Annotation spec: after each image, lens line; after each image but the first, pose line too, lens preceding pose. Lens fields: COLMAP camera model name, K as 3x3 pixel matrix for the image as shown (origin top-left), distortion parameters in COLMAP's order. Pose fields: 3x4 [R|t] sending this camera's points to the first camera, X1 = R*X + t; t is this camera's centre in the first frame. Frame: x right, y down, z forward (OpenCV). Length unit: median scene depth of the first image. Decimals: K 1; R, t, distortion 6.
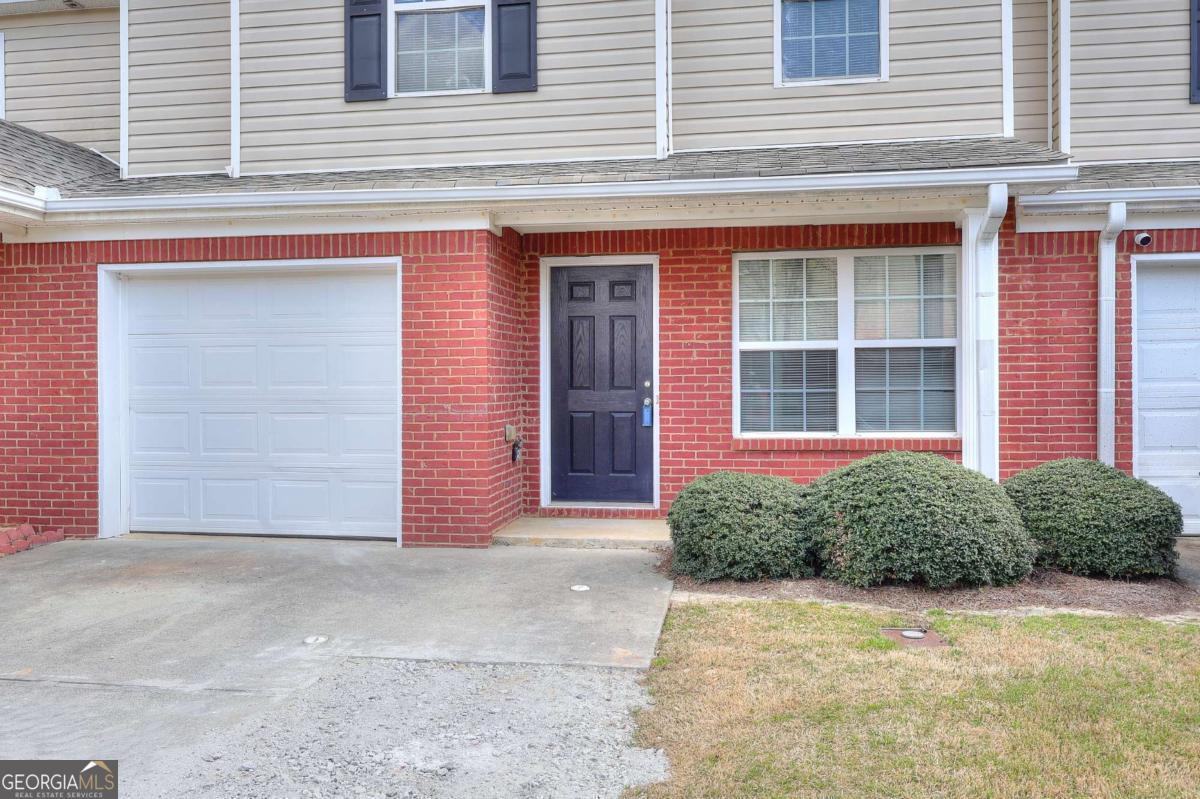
lens RADIAL K [[928.8, 0, 600.0], [0, 928.8, 399.5], [0, 0, 1]] dist [-0.001378, -0.001517]
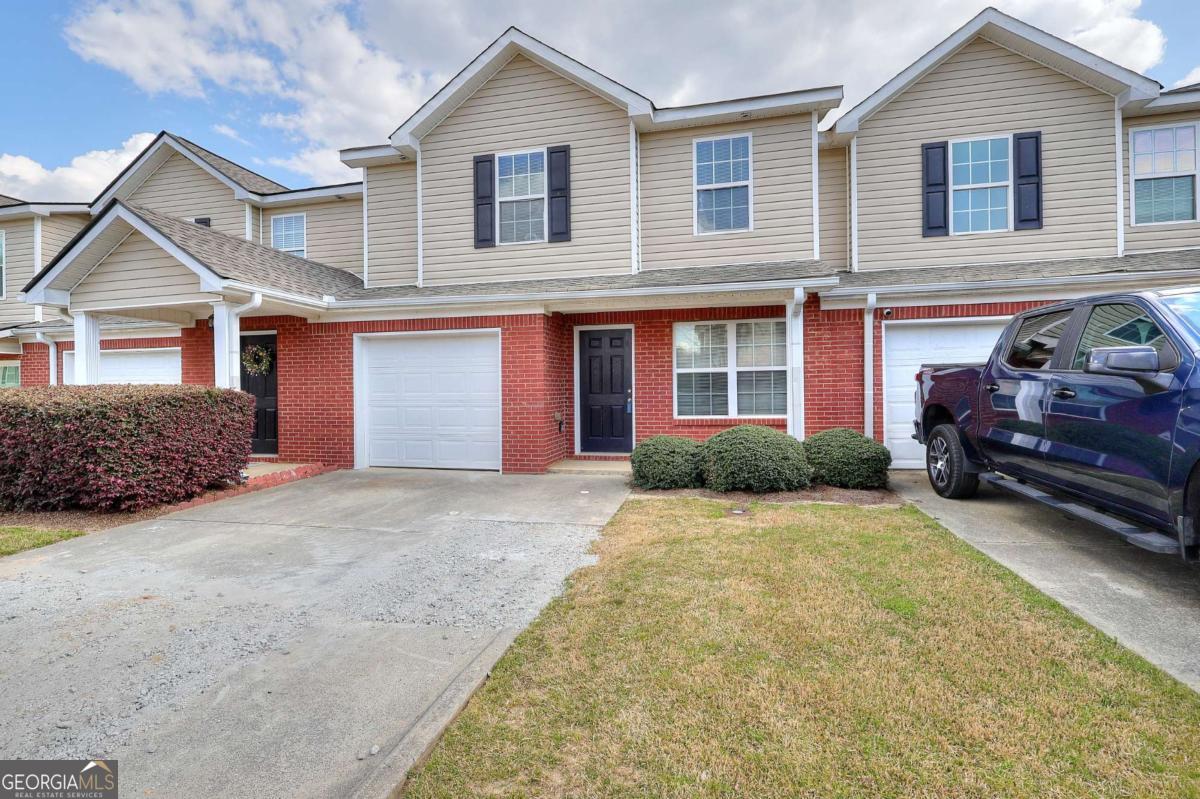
lens RADIAL K [[548.3, 0, 600.0], [0, 548.3, 399.5], [0, 0, 1]] dist [0.000228, 0.000107]
pose [[0.997401, -0.005889, -0.071809, 0.079556], [0.005891, 0.999983, -0.000180, 0.001052], [0.071809, -0.000244, 0.997418, -0.152081]]
